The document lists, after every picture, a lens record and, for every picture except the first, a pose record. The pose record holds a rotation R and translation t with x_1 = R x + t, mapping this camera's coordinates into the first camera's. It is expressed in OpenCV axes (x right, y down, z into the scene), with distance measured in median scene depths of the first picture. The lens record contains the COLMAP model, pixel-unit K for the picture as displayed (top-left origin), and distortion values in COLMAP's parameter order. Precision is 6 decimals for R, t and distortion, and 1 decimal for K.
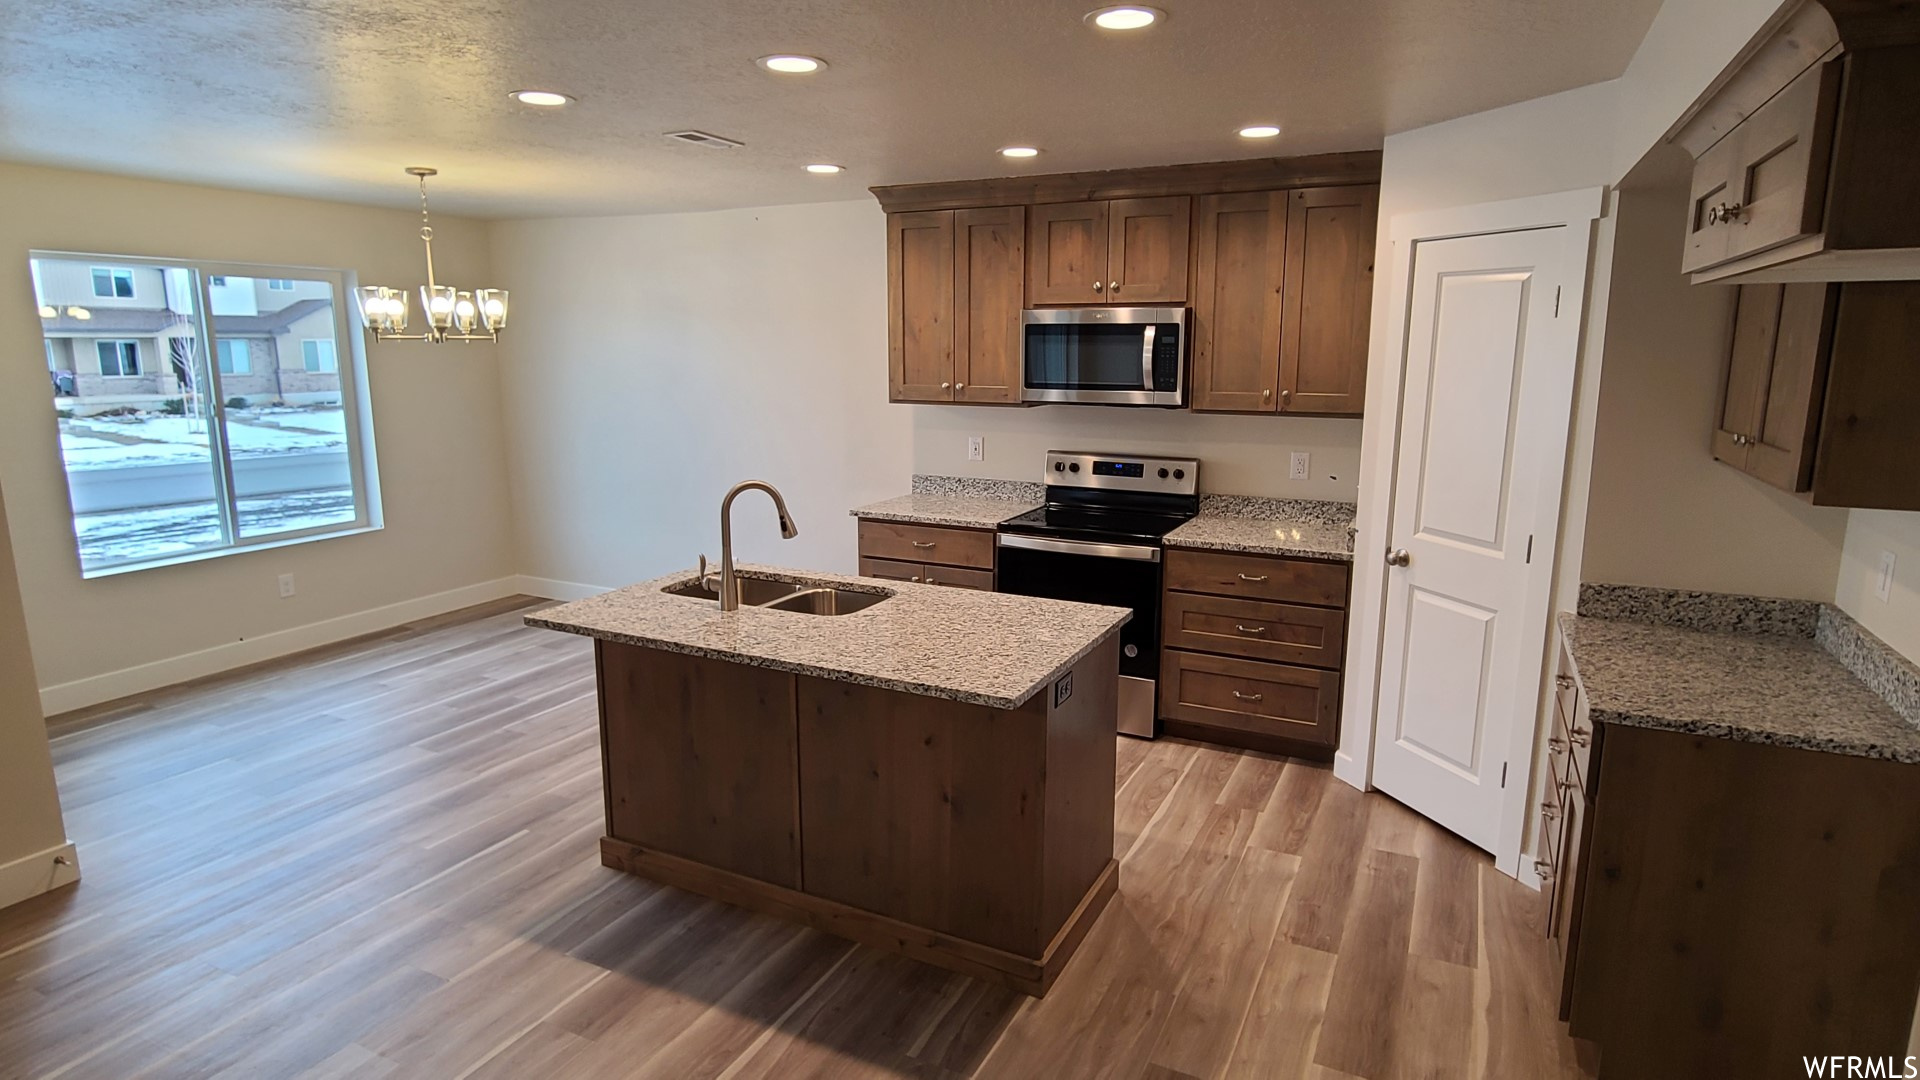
lens RADIAL K [[1029.7, 0, 968.2], [0, 1029.7, 535.8], [0, 0, 1]] dist [0.000028, -0.000362]
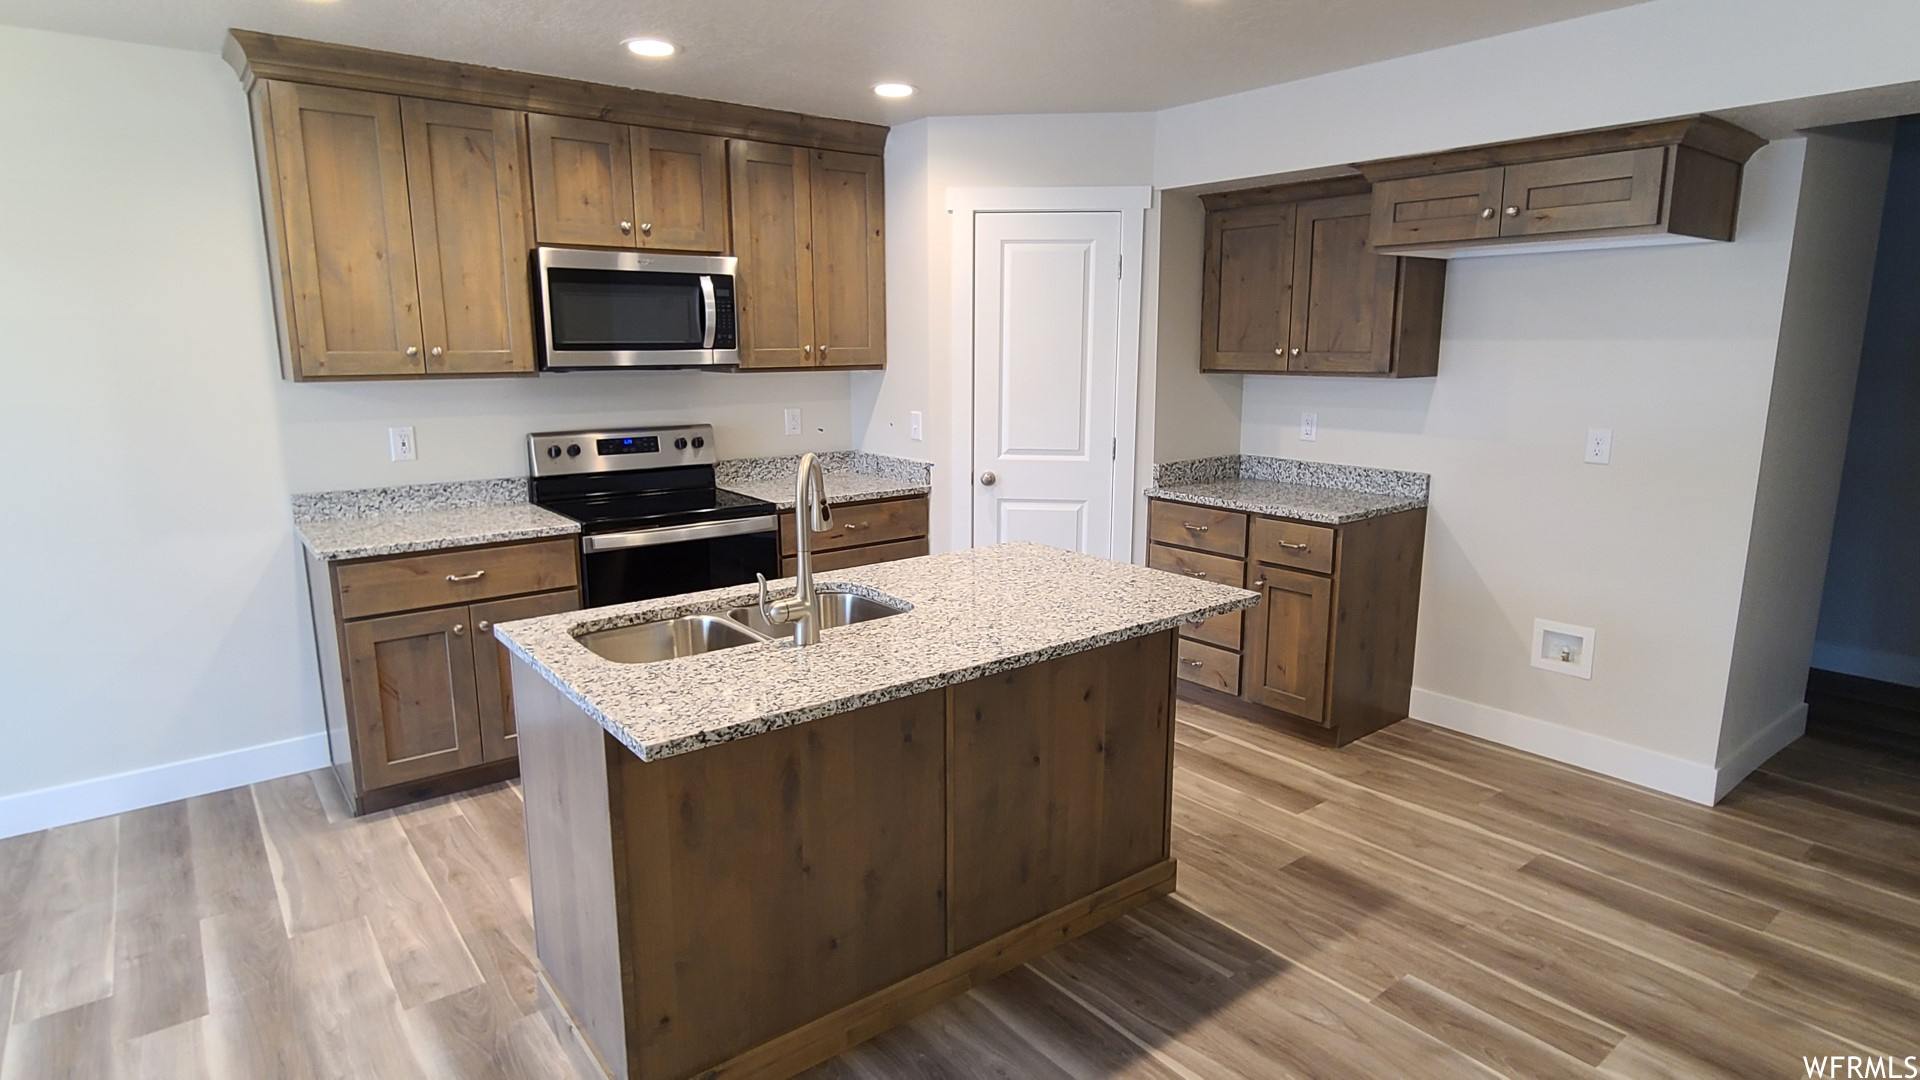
lens RADIAL K [[1029.7, 0, 968.2], [0, 1029.7, 535.8], [0, 0, 1]] dist [0.000028, -0.000362]
pose [[0.429234, -0.171929, 0.886678, -0.559733], [0.170032, 0.979544, 0.107625, -0.039228], [-0.887044, 0.104568, 0.449687, 0.413238]]
